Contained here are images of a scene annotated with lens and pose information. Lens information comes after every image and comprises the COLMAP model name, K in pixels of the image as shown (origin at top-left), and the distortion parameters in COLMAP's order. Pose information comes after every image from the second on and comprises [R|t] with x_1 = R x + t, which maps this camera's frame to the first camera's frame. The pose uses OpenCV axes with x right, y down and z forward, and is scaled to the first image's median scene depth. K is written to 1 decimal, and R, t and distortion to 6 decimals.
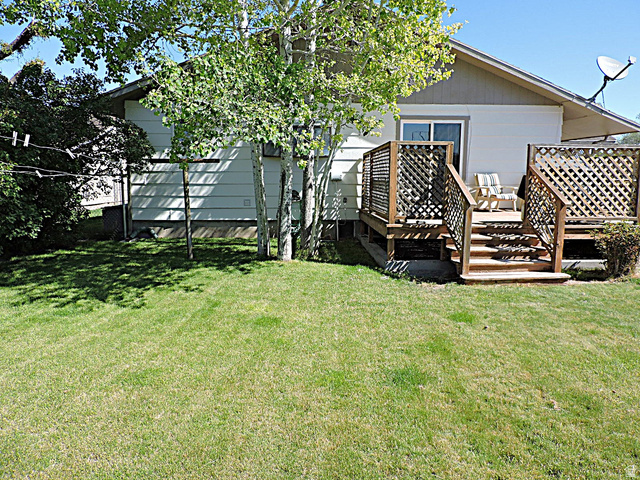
lens RADIAL K [[442.0, 0, 320.0], [0, 442.0, 240.0], [0, 0, 1]] dist [-0.019646, 0.002528]
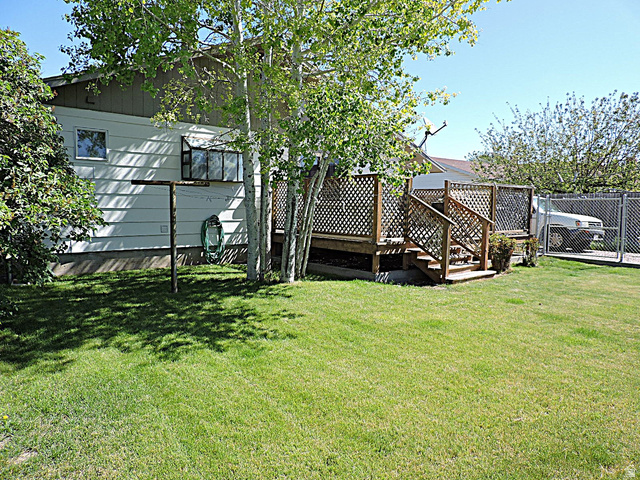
lens RADIAL K [[442.0, 0, 320.0], [0, 442.0, 240.0], [0, 0, 1]] dist [-0.019646, 0.002528]
pose [[0.811294, -0.039289, 0.583316, -0.639331], [0.070623, 0.997019, -0.031071, -0.016141], [-0.580357, 0.066403, 0.811651, 0.117187]]
